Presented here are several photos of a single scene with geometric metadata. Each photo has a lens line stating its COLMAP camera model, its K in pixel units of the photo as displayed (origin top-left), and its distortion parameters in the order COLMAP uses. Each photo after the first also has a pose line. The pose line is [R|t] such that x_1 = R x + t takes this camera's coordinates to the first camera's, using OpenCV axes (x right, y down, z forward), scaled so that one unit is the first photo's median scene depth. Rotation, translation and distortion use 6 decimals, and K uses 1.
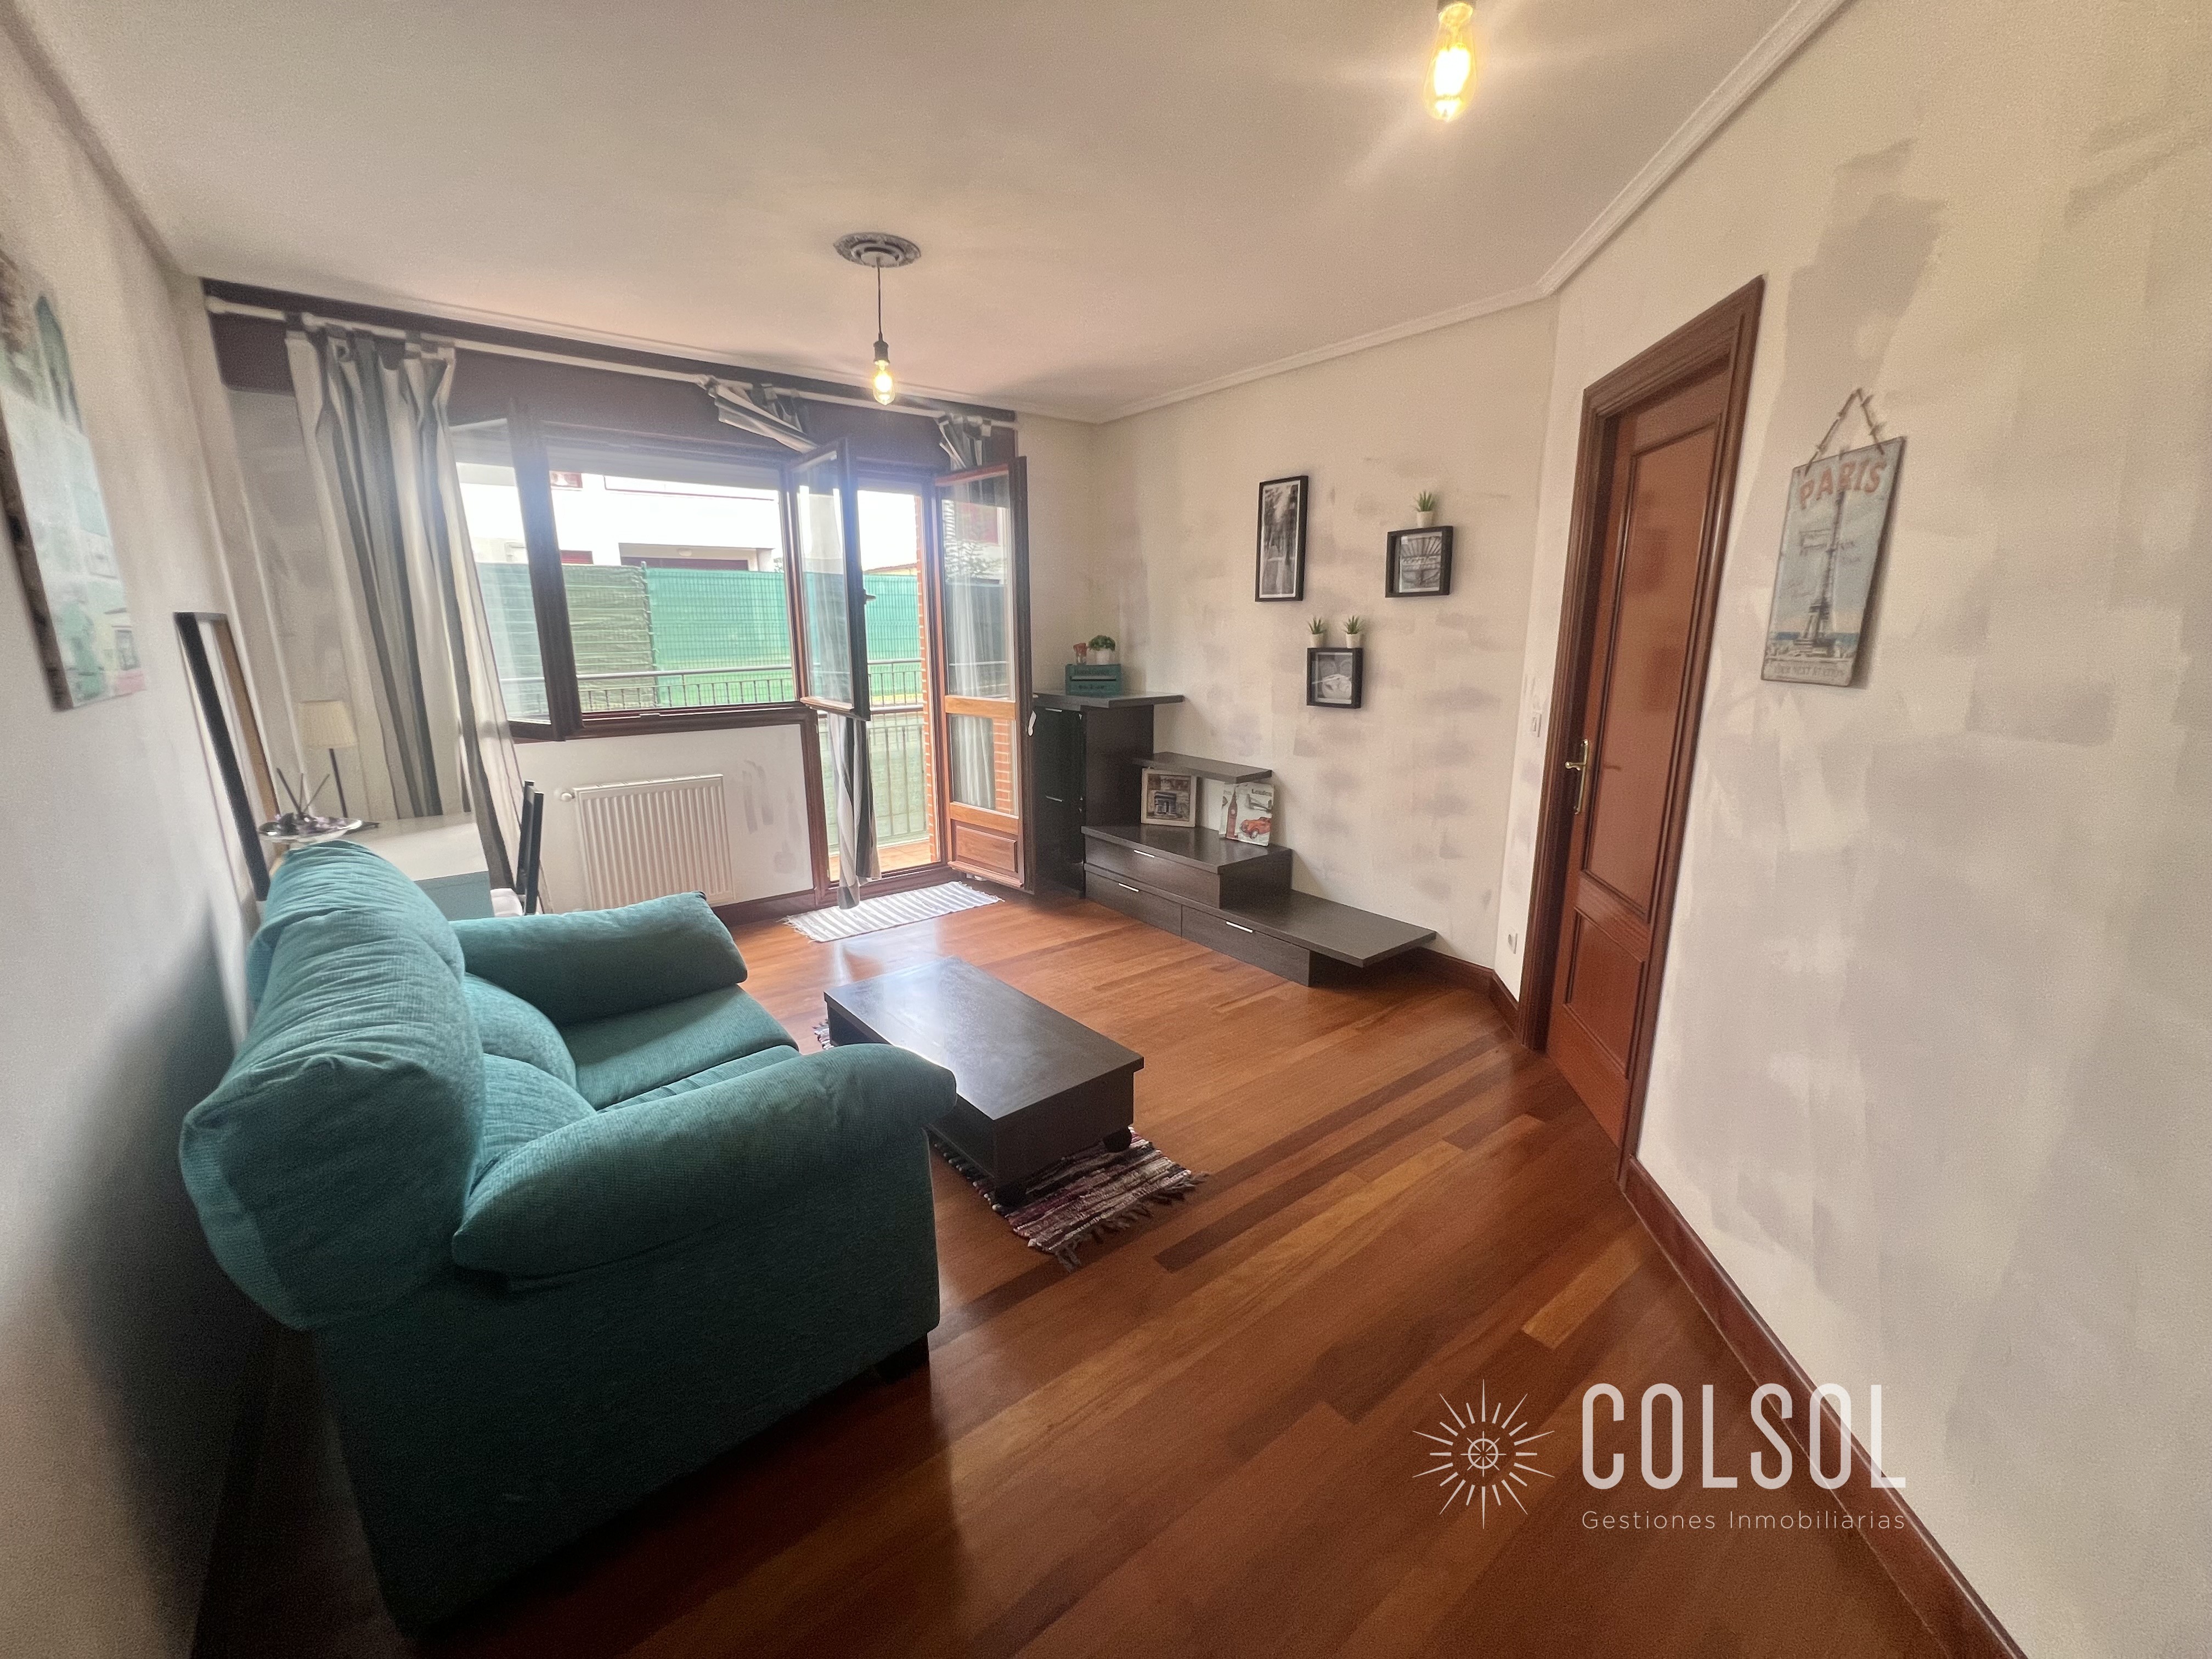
lens RADIAL K [[887.6, 0, 1094.6], [0, 887.6, 824.9], [0, 0, 1]] dist [-0.002325, 0.001105]
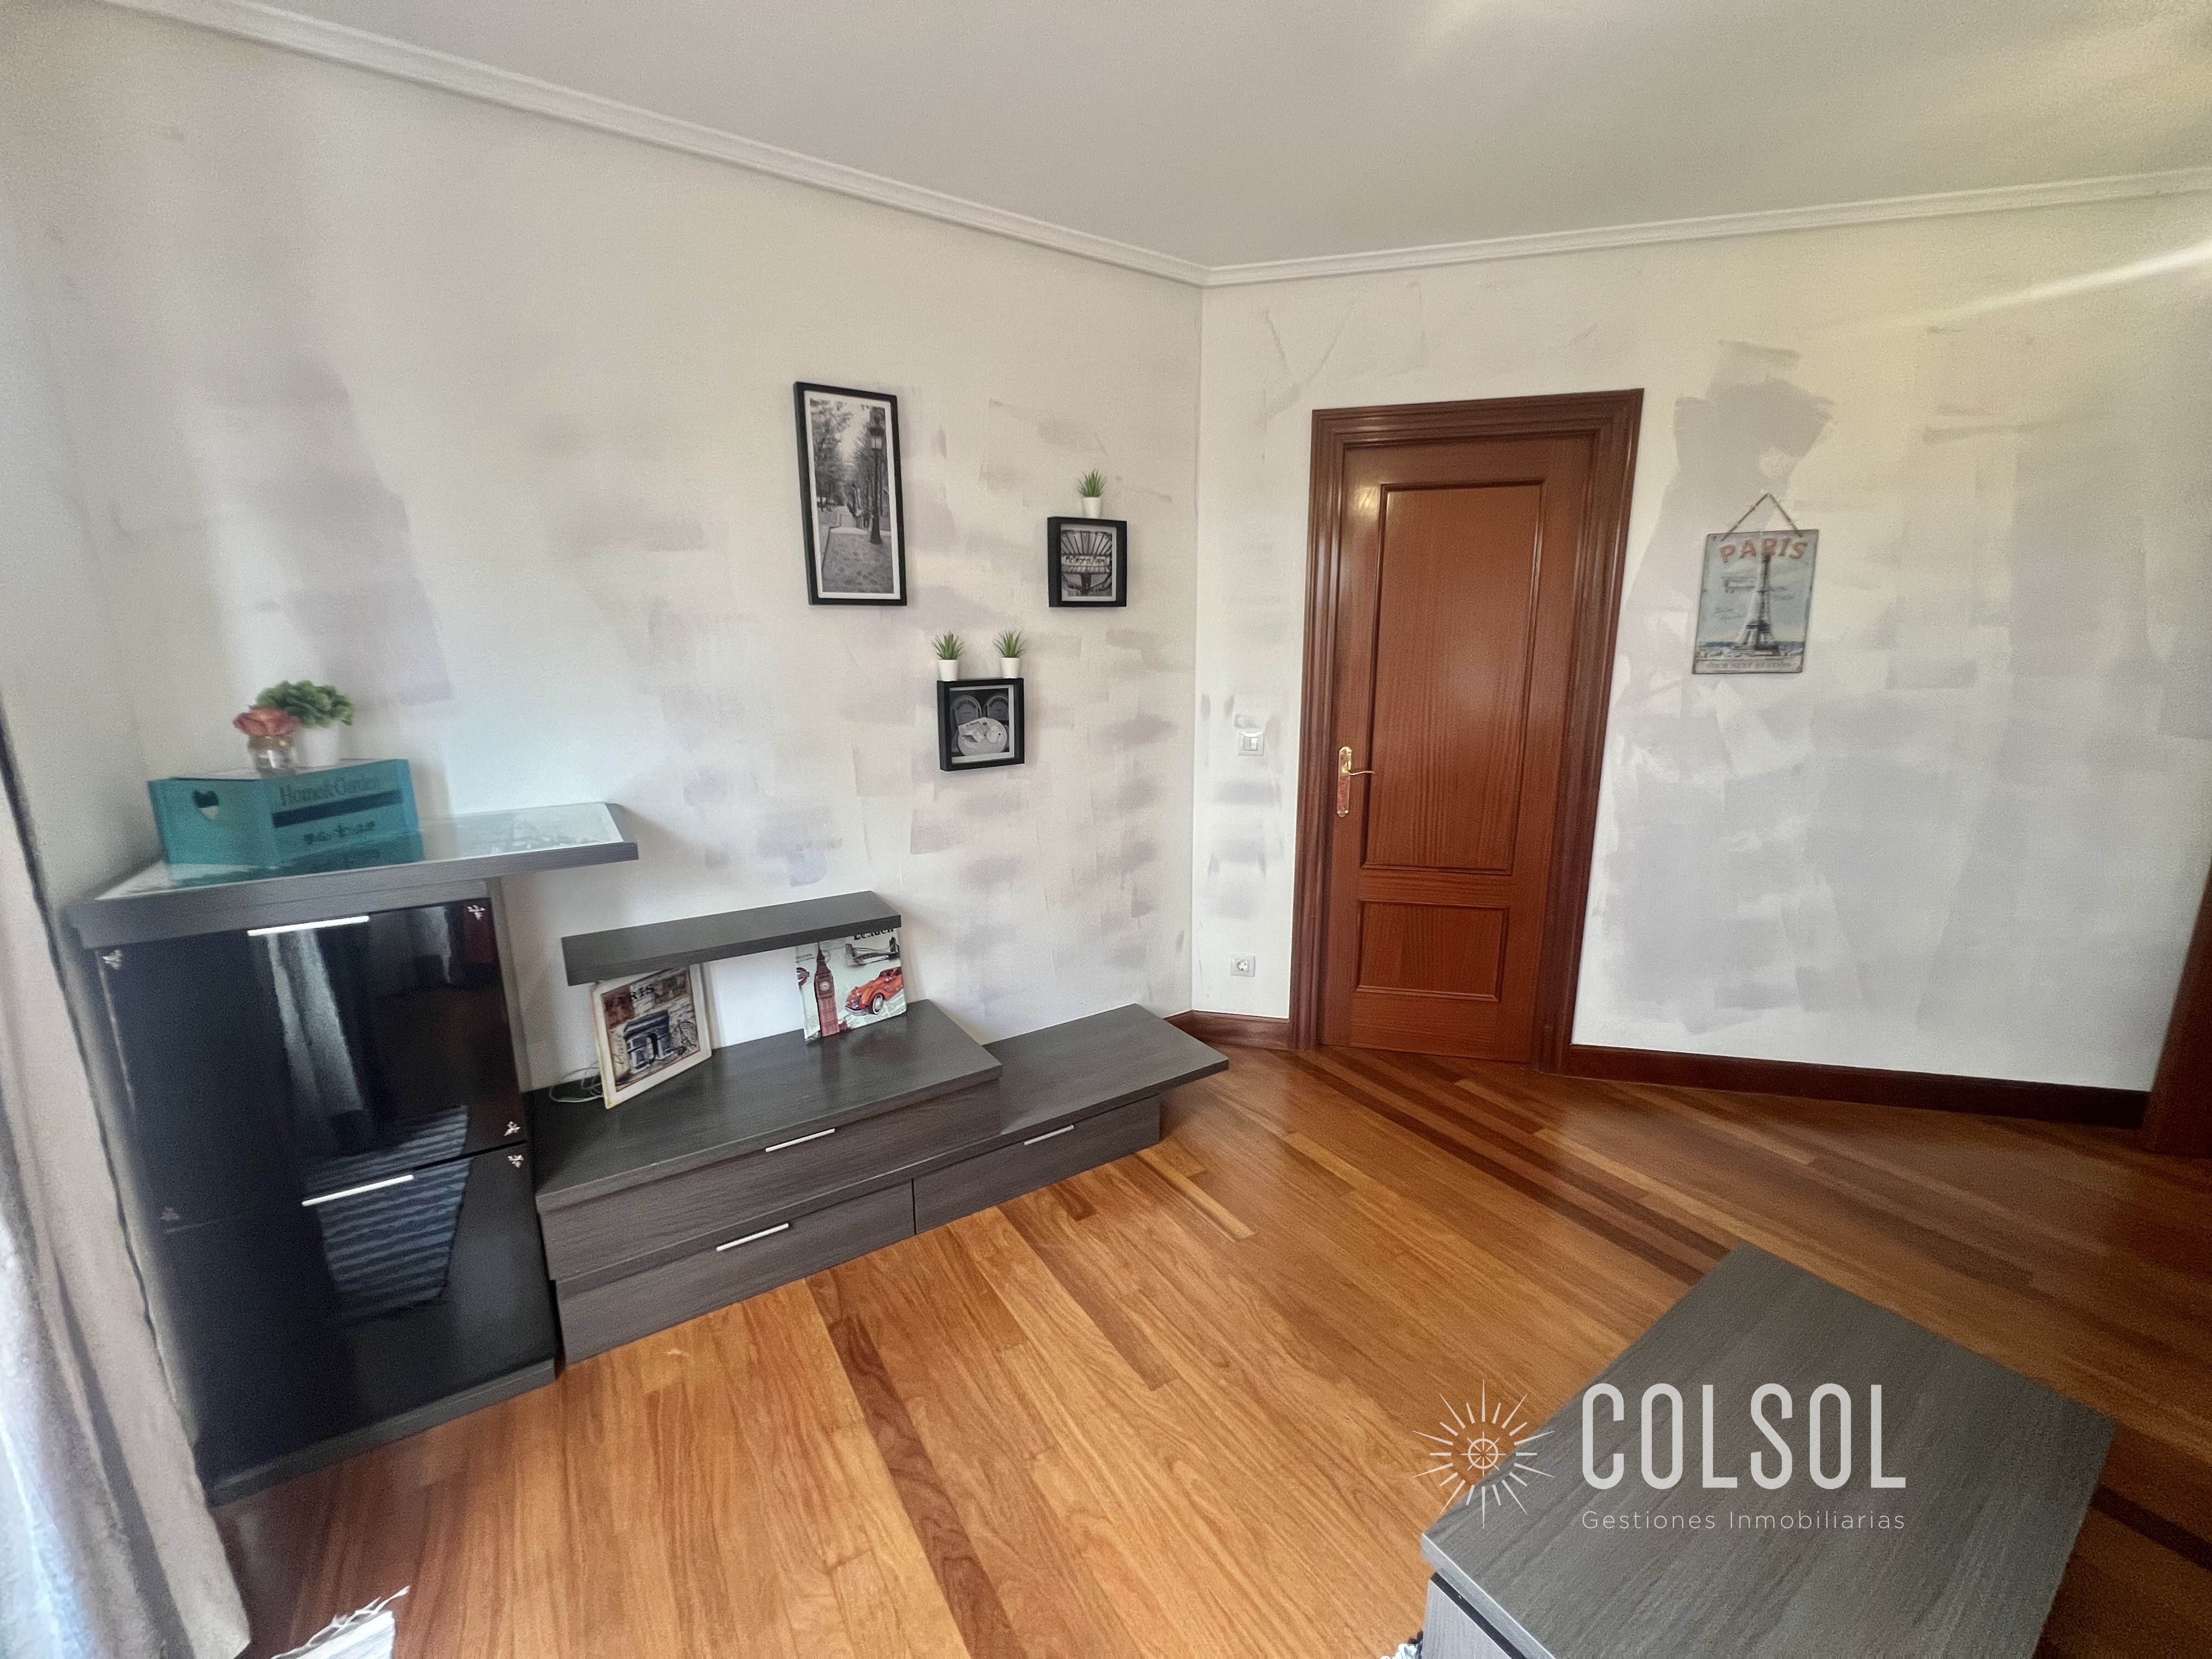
lens RADIAL K [[887.6, 0, 1093.0], [0, 887.6, 828.2], [0, 0, 1]] dist [-0.002325, 0.001105]
pose [[0.089063, -0.203289, 0.975060, -0.393497], [0.229436, 0.956811, 0.178527, -0.192595], [-0.969240, 0.207813, 0.131858, 0.855139]]
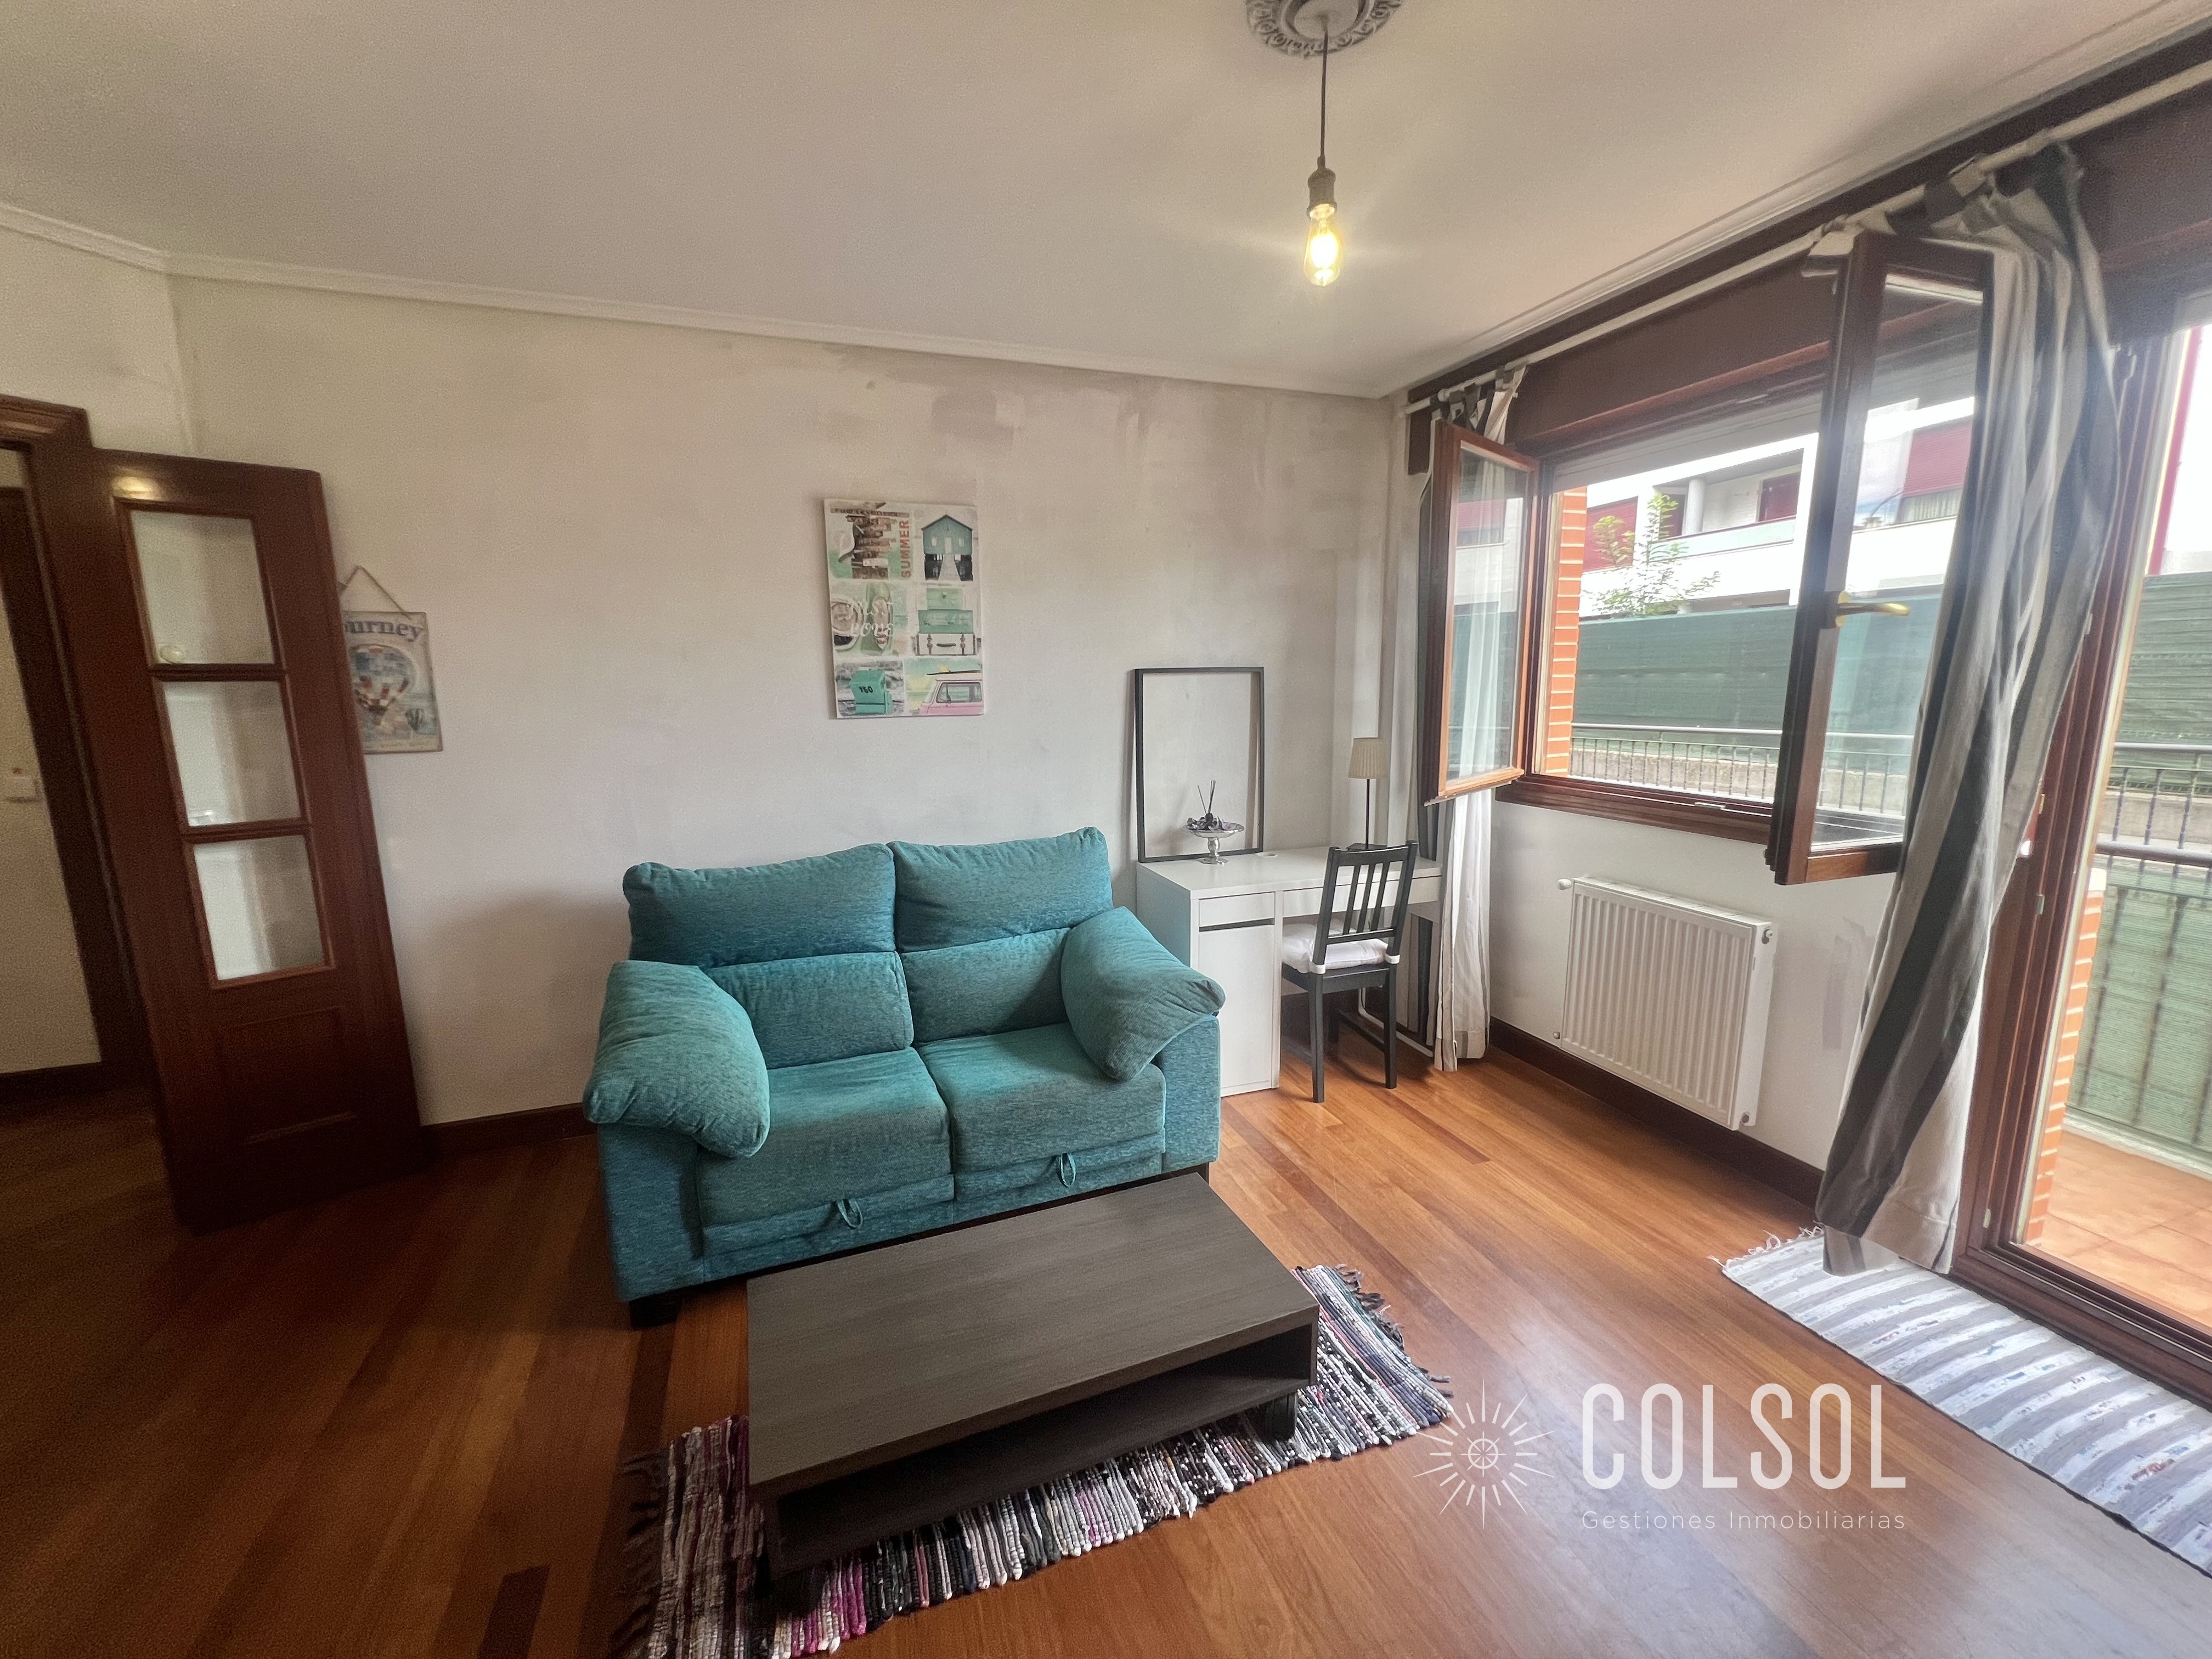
lens RADIAL K [[887.6, 0, 1094.2], [0, 887.6, 826.3], [0, 0, 1]] dist [-0.002325, 0.001105]
pose [[-0.311160, 0.168675, -0.935269, 0.272389], [-0.196853, 0.951341, 0.237065, -0.184171], [0.929746, 0.257876, -0.262815, 0.785975]]
